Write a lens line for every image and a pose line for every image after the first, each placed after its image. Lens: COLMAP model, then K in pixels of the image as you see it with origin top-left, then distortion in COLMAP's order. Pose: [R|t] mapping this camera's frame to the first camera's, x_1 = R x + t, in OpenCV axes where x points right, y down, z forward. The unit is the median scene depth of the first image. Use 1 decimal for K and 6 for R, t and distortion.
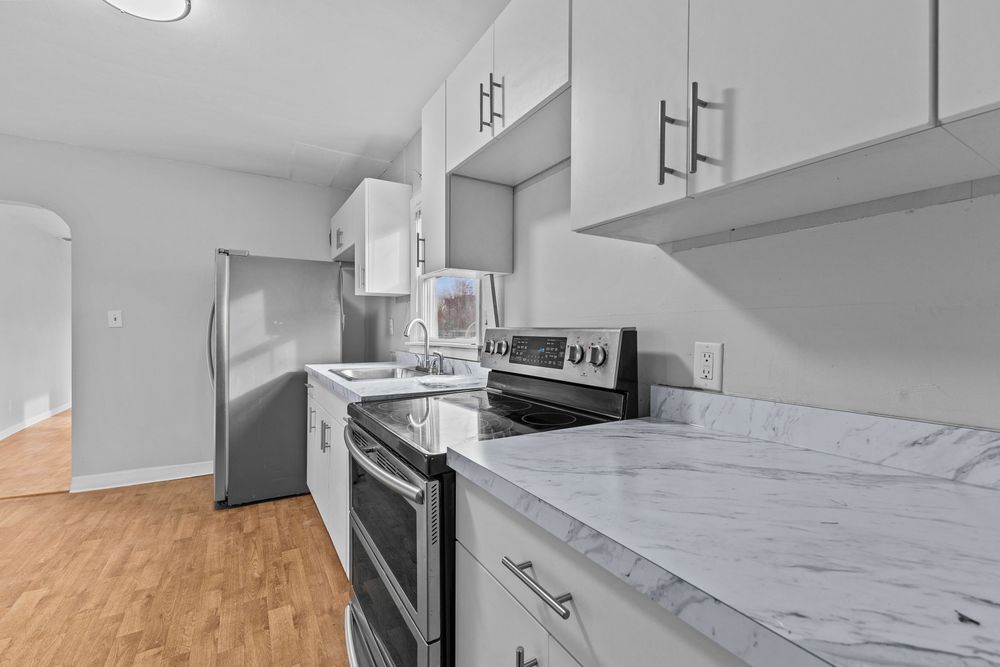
lens RADIAL K [[430.3, 0, 500.0], [0, 430.3, 333.5], [0, 0, 1]] dist [0.011036, -0.001021]
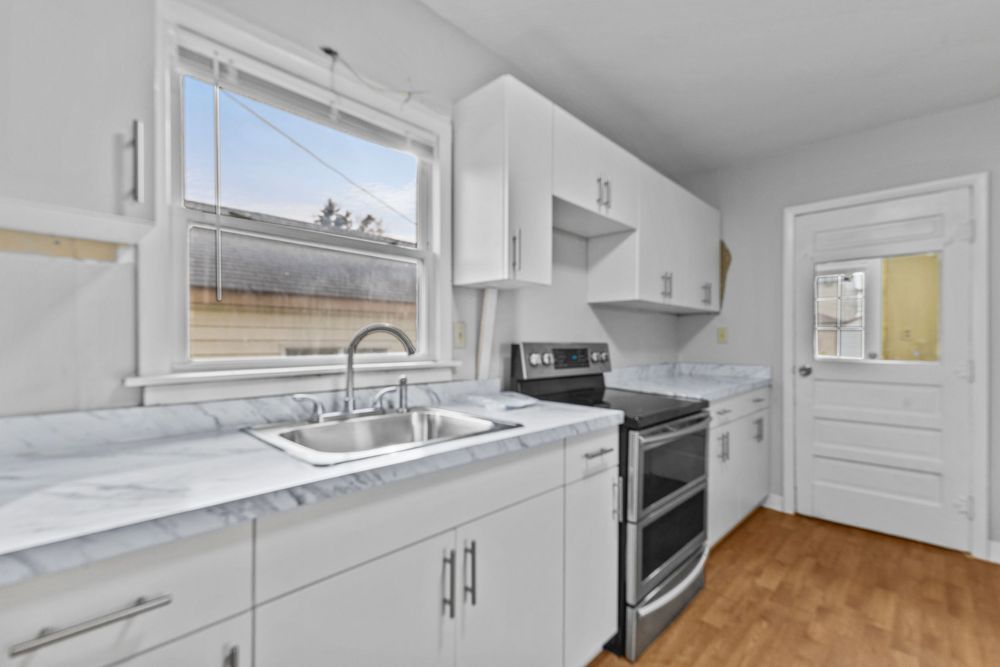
lens RADIAL K [[435.1, 0, 500.7], [0, 435.1, 345.4], [0, 0, 1]] dist [0.010907, -0.000056]
pose [[-0.254757, -0.014427, 0.966897, -1.029335], [-0.000944, 0.999892, 0.014671, -0.020240], [-0.967005, 0.002825, -0.254743, 1.283835]]
